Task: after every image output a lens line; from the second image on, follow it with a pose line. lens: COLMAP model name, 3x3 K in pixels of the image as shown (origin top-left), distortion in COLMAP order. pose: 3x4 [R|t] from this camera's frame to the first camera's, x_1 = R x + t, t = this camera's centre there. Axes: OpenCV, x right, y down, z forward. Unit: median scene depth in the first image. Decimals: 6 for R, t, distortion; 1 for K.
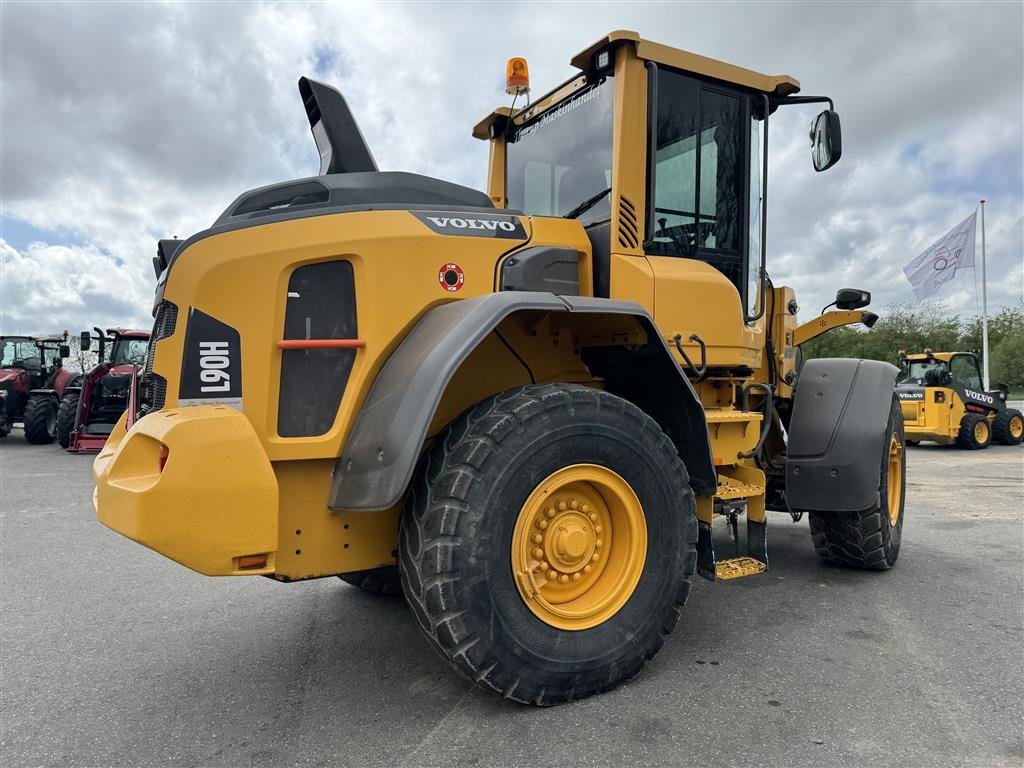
lens RADIAL K [[715.9, 0, 517.1], [0, 715.9, 392.0], [0, 0, 1]] dist [0.083040, -0.126017]
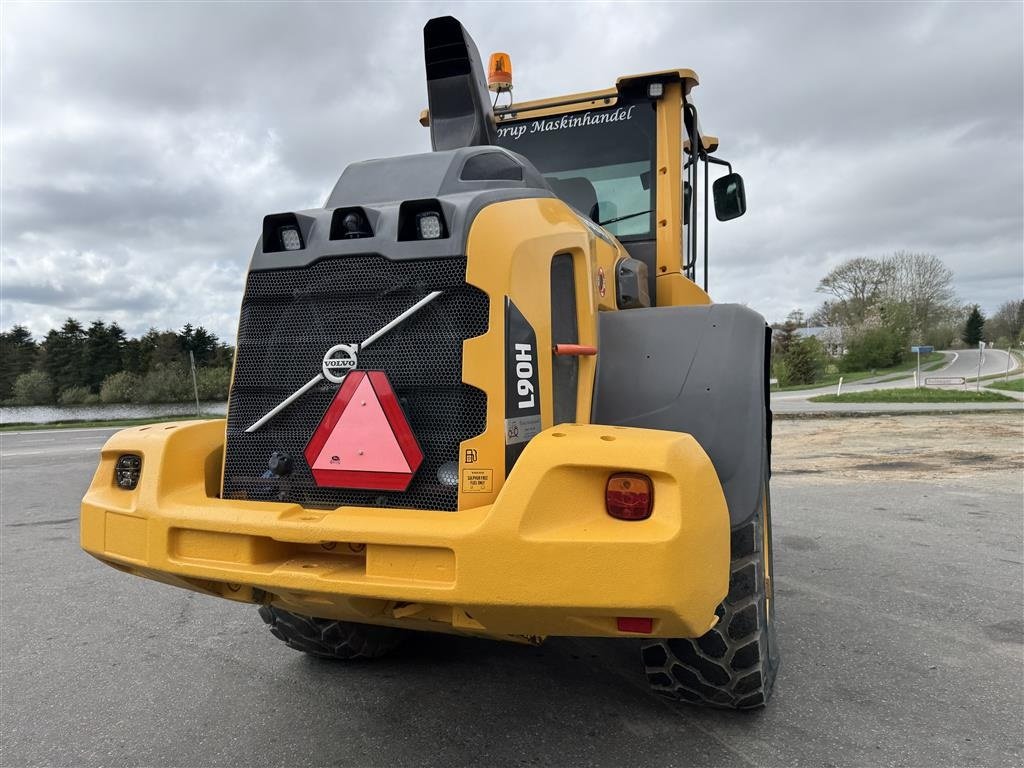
lens RADIAL K [[727.0, 0, 511.2], [0, 727.0, 379.1], [0, 0, 1]] dist [0.093130, -0.134962]
pose [[0.764050, 0.005344, 0.645135, -0.889658], [0.018421, 0.999377, -0.030095, -0.007857], [-0.644894, 0.034878, 0.763476, 0.396761]]
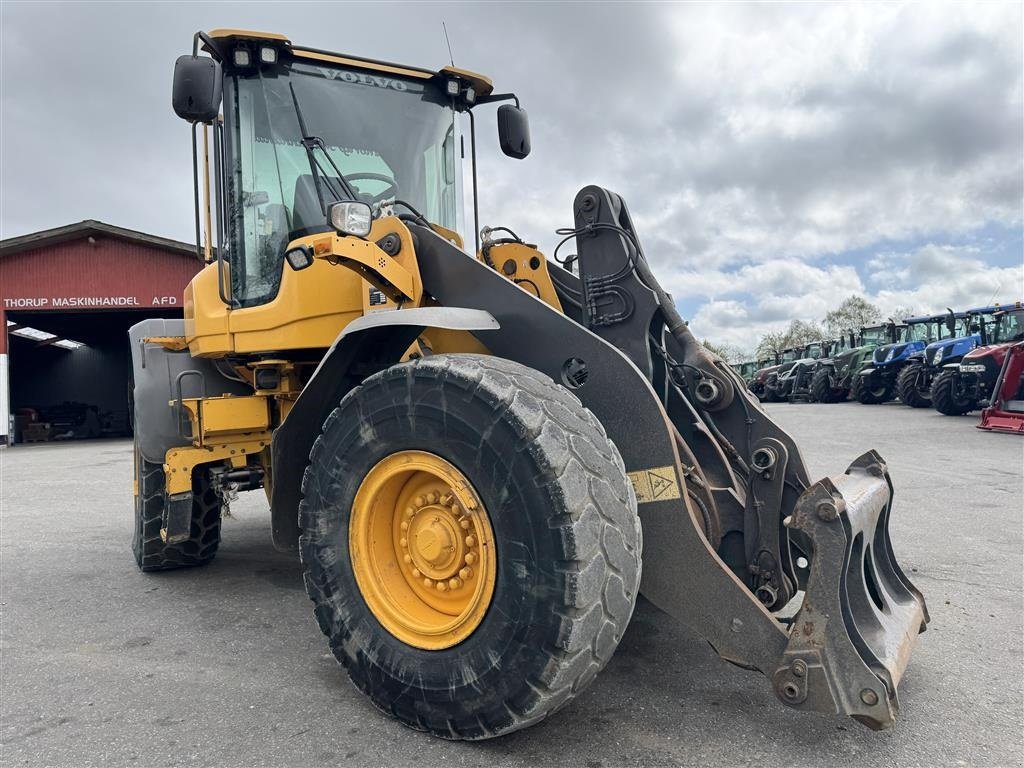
lens RADIAL K [[727.0, 0, 511.2], [0, 727.0, 379.1], [0, 0, 1]] dist [0.093130, -0.134962]
pose [[-0.009756, -0.001472, -0.999951, 1.751535], [0.025234, 0.999680, -0.001717, 0.017277], [0.999634, -0.025250, -0.009715, 1.859541]]
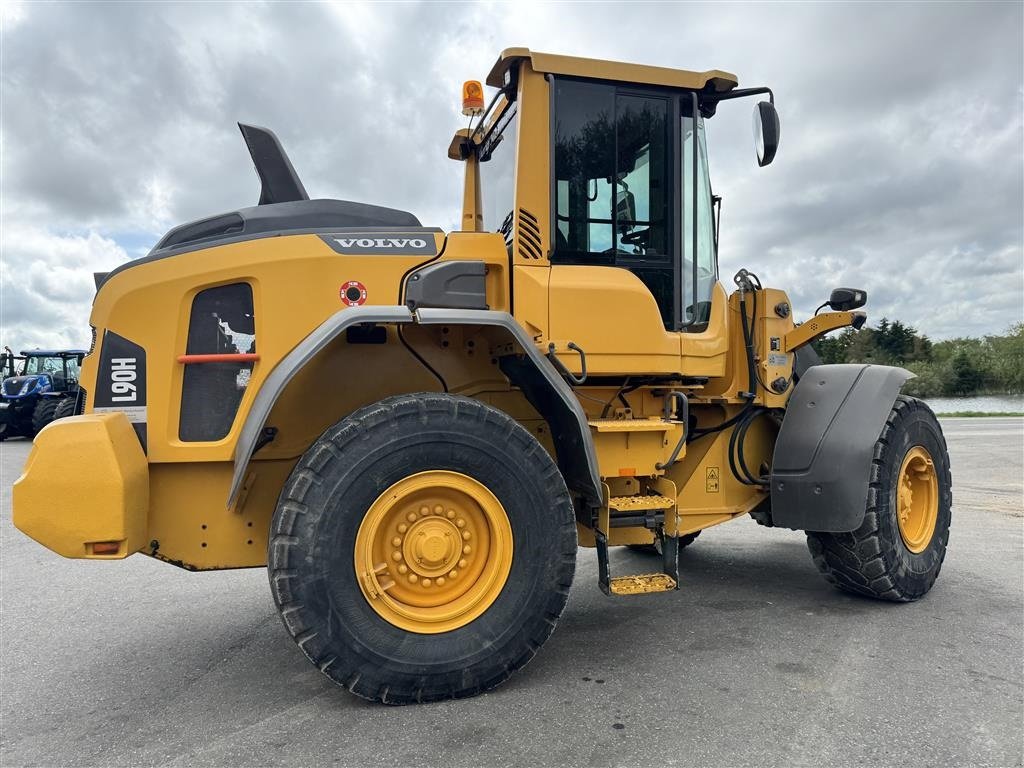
lens RADIAL K [[712.6, 0, 512.0], [0, 712.6, 384.0], [0, 0, 1]] dist [0.100874, -0.158989]
pose [[0.969843, -0.007765, -0.243608, 0.444286], [0.001439, 0.999657, -0.026136, 0.002927], [0.243727, 0.024997, 0.969522, 0.028808]]
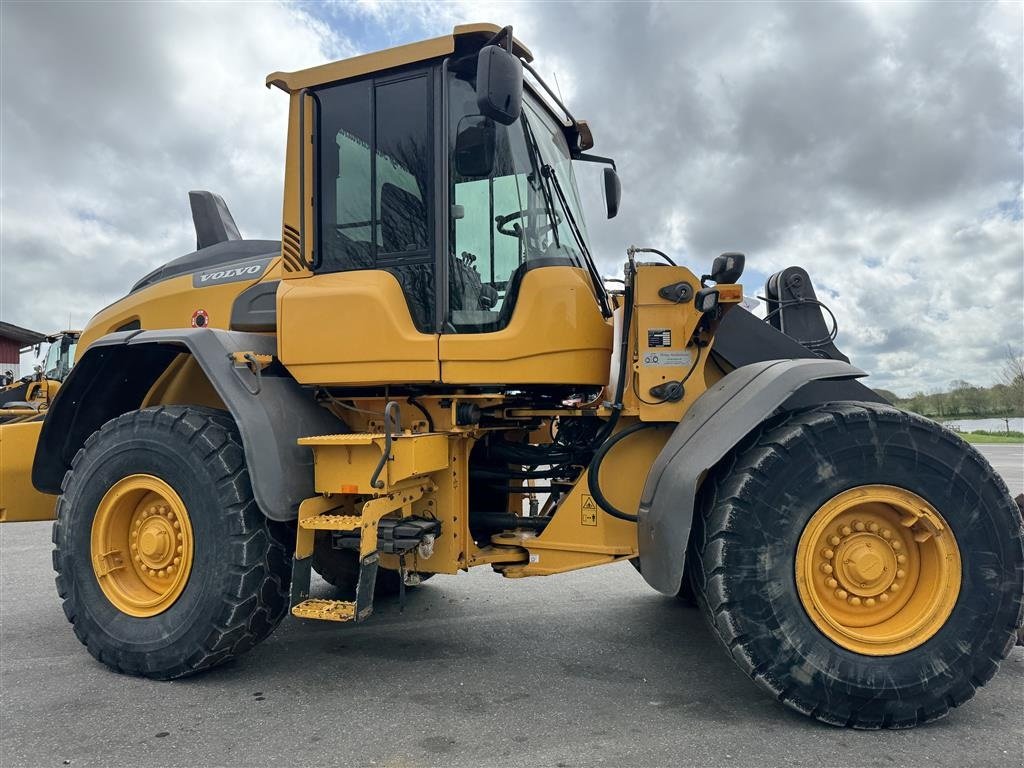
lens RADIAL K [[722.0, 0, 517.4], [0, 722.0, 386.6], [0, 0, 1]] dist [0.004041, -0.004269]
pose [[0.609741, -0.032140, -0.791949, 1.384157], [-0.002242, 0.999104, -0.042273, 0.006432], [0.792598, 0.027552, 0.609122, 0.758682]]
